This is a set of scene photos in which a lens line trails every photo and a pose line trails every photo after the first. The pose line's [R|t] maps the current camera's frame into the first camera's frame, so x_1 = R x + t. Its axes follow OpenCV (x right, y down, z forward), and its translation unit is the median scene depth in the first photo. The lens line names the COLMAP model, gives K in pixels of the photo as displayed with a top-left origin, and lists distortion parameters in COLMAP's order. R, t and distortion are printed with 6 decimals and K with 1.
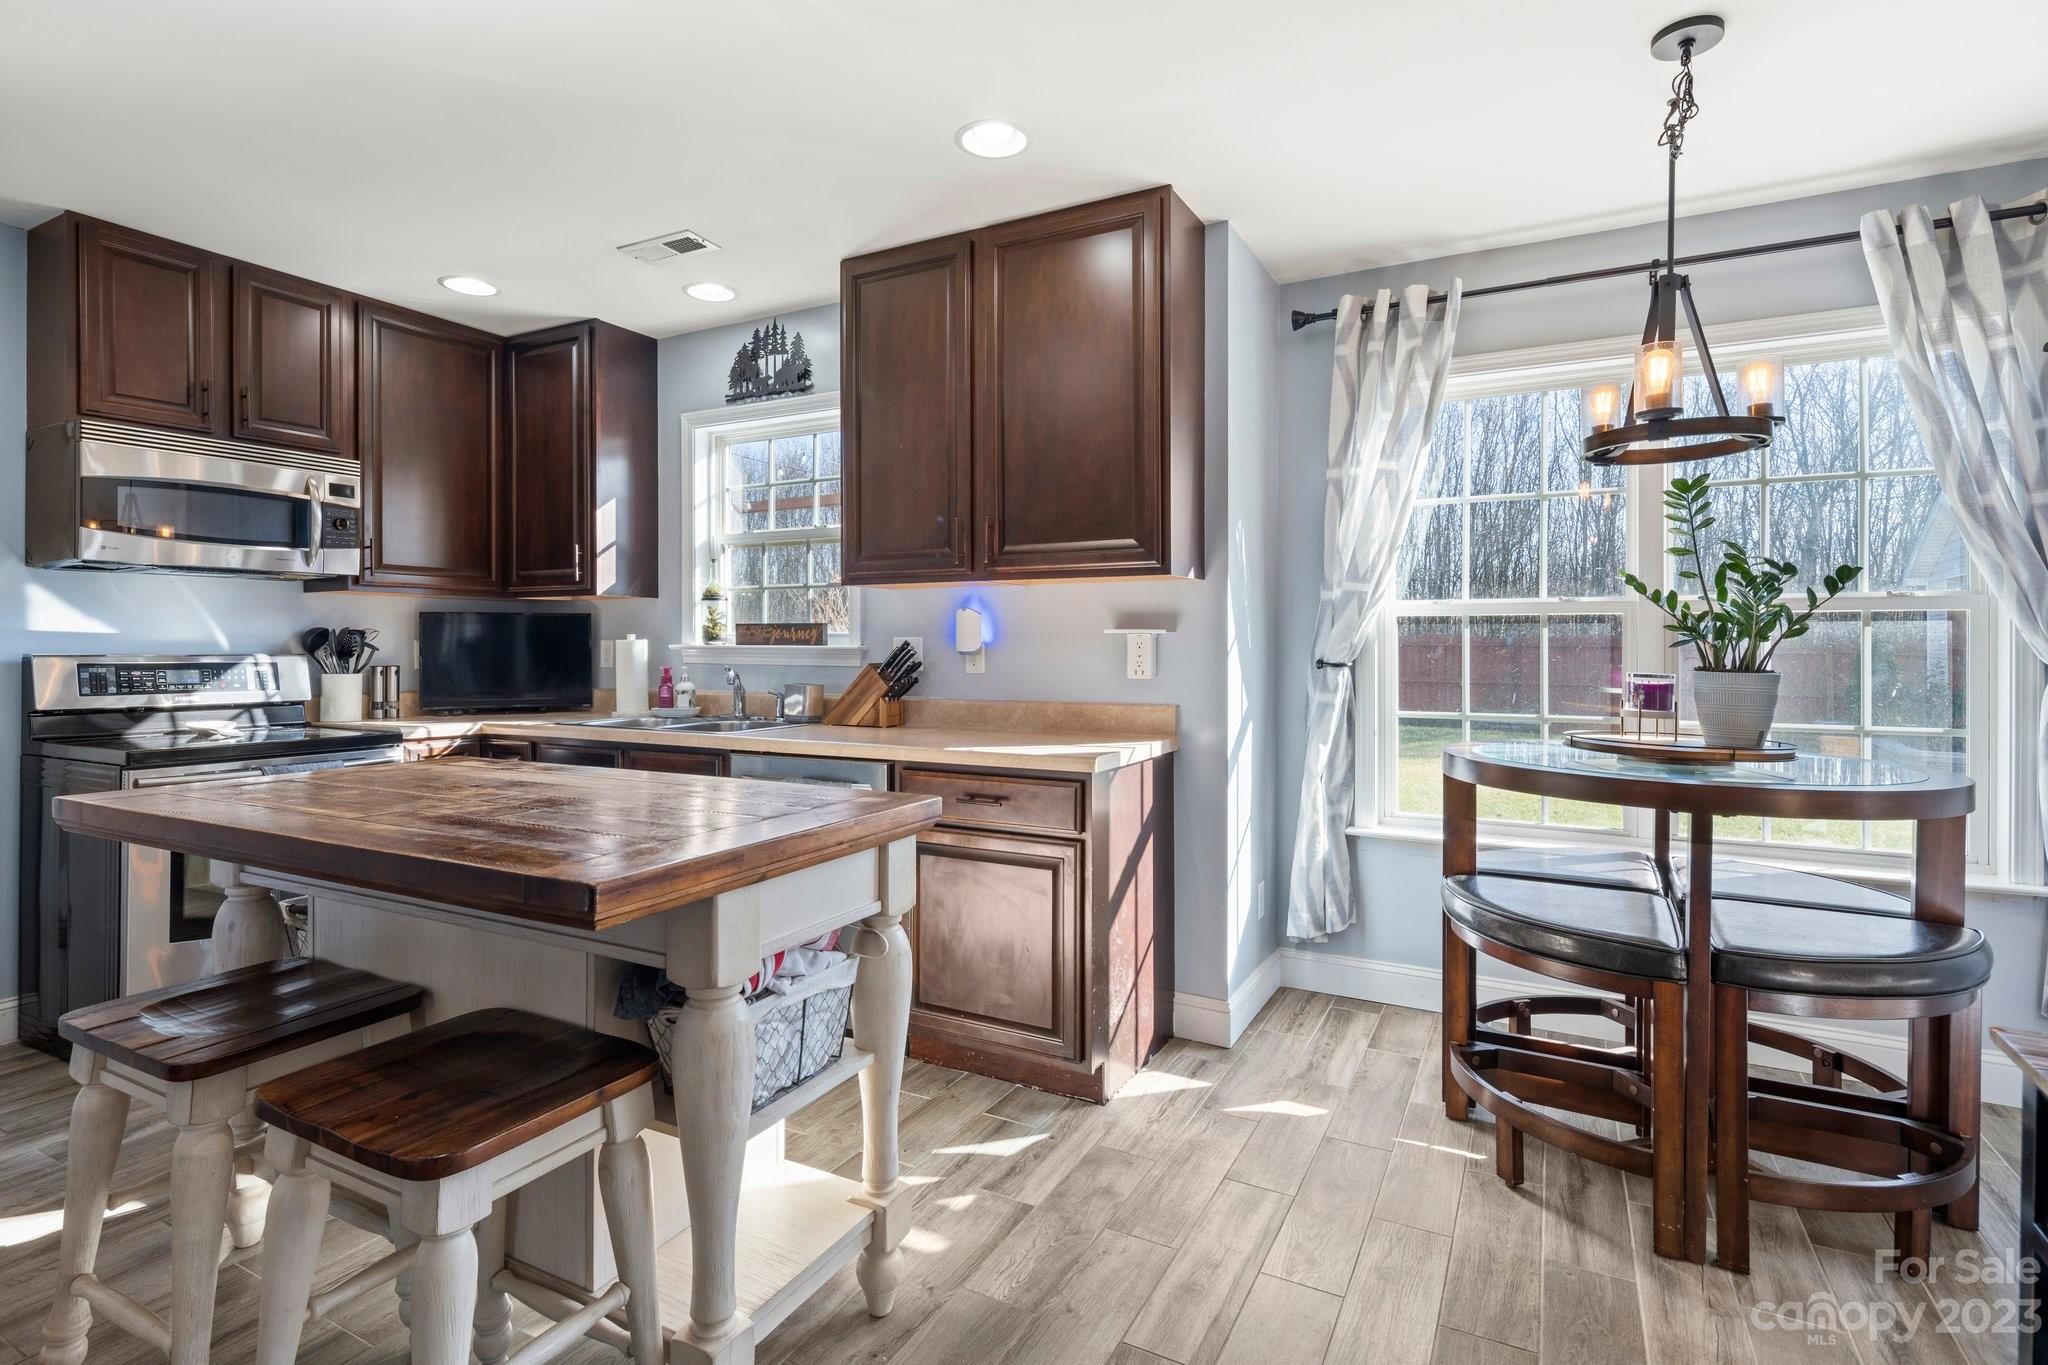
lens RADIAL K [[999.6, 0, 1028.1], [0, 999.6, 633.7], [0, 0, 1]] dist [0.002654, 0.000558]
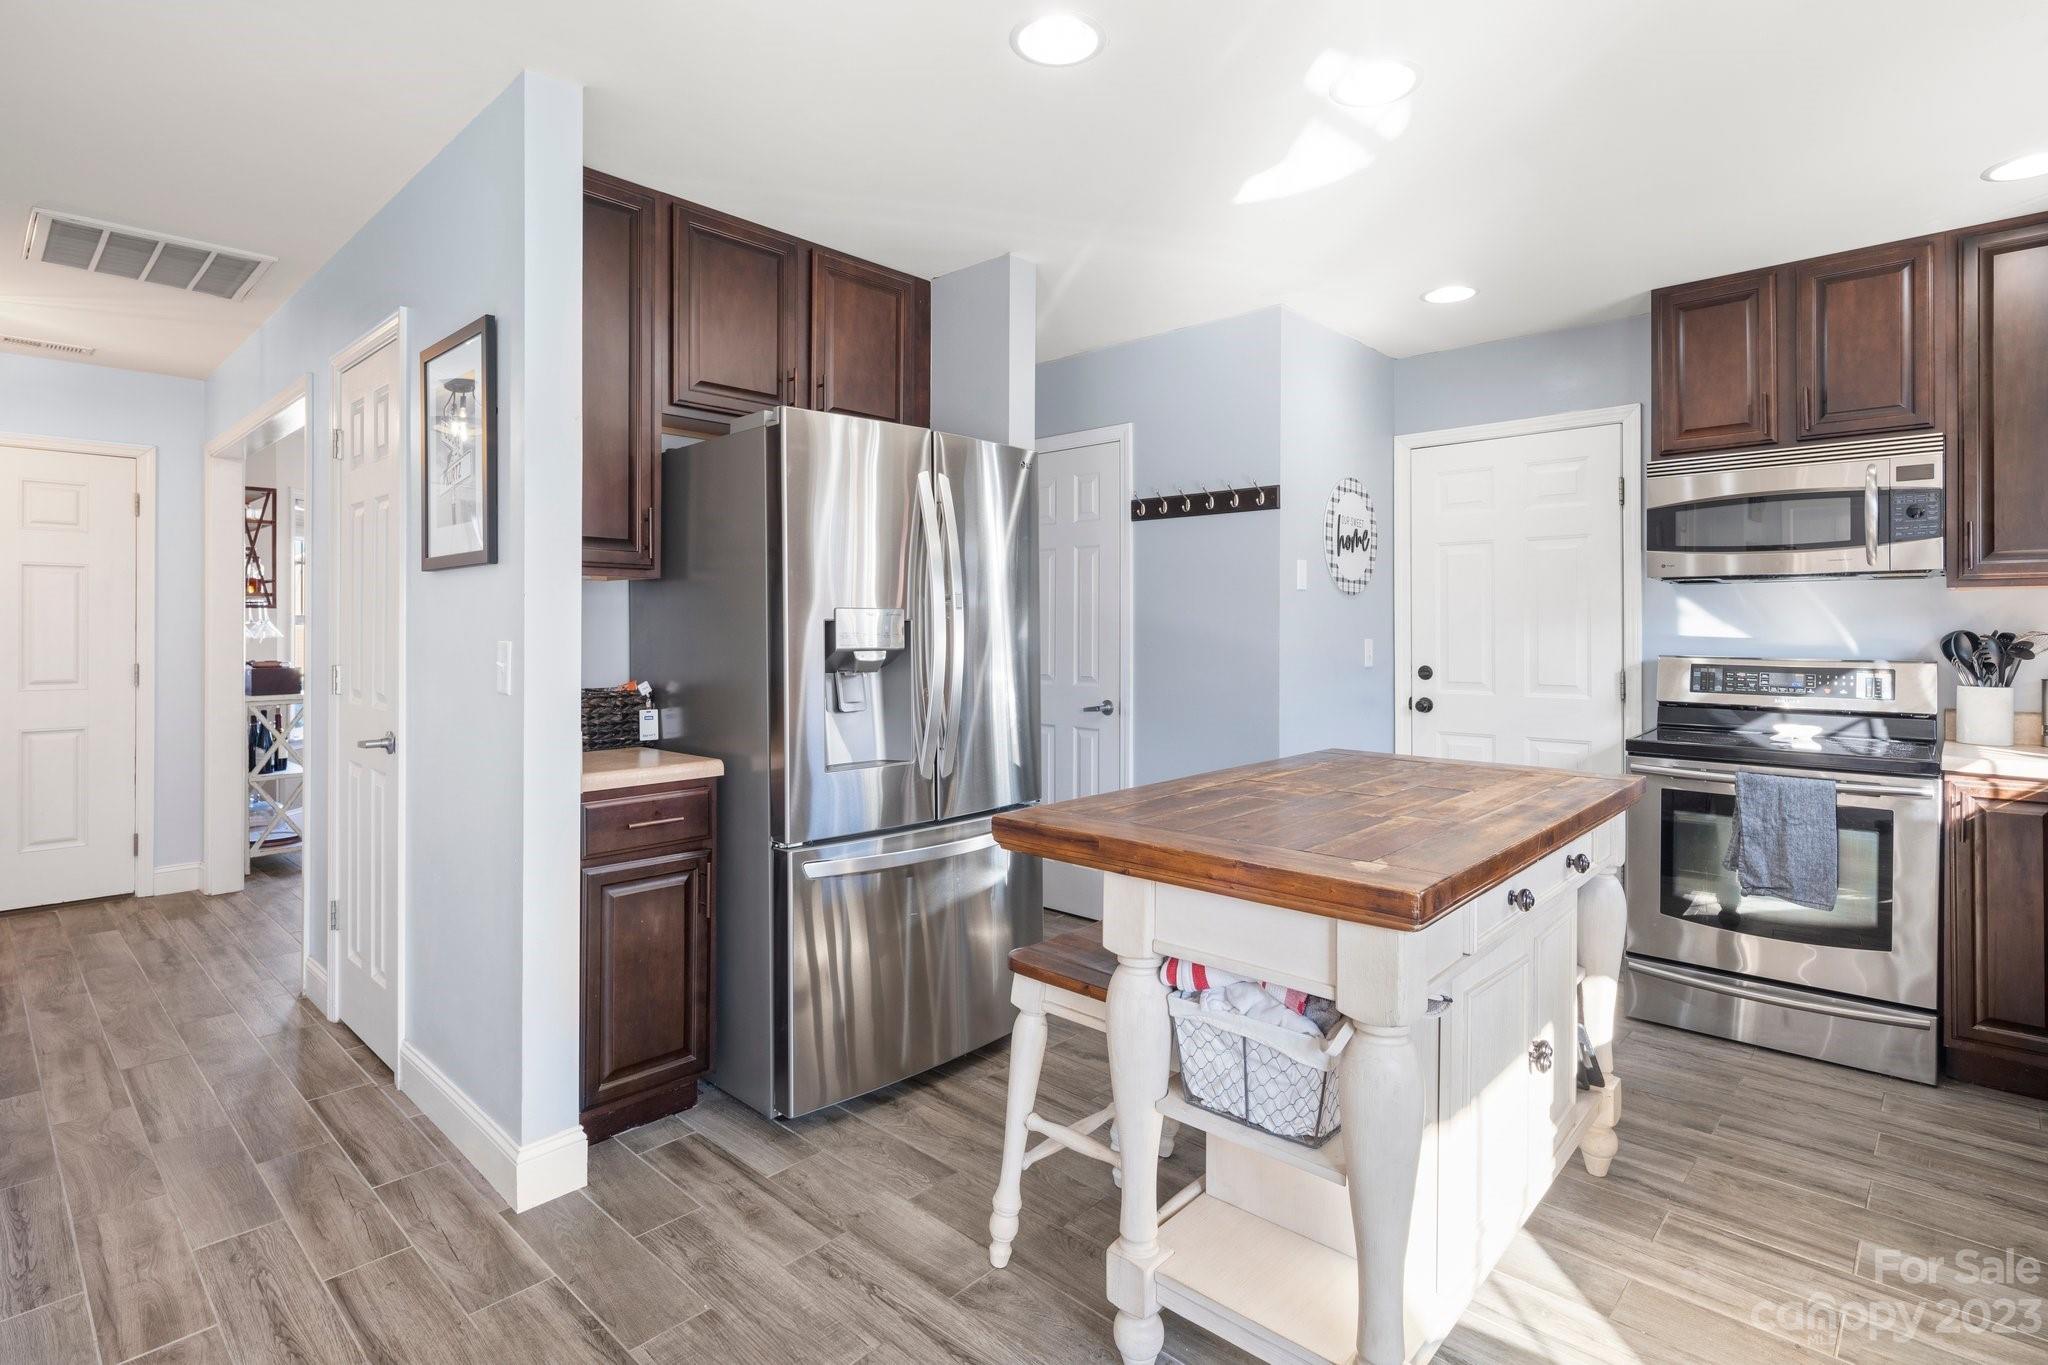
lens RADIAL K [[999.6, 0, 1028.6], [0, 999.6, 639.2], [0, 0, 1]] dist [0.002654, 0.000558]
pose [[-0.258669, 0.004000, -0.965958, 0.344430], [0.002606, 0.999991, 0.003443, -0.004572], [0.965962, -0.001627, -0.258677, 0.493476]]
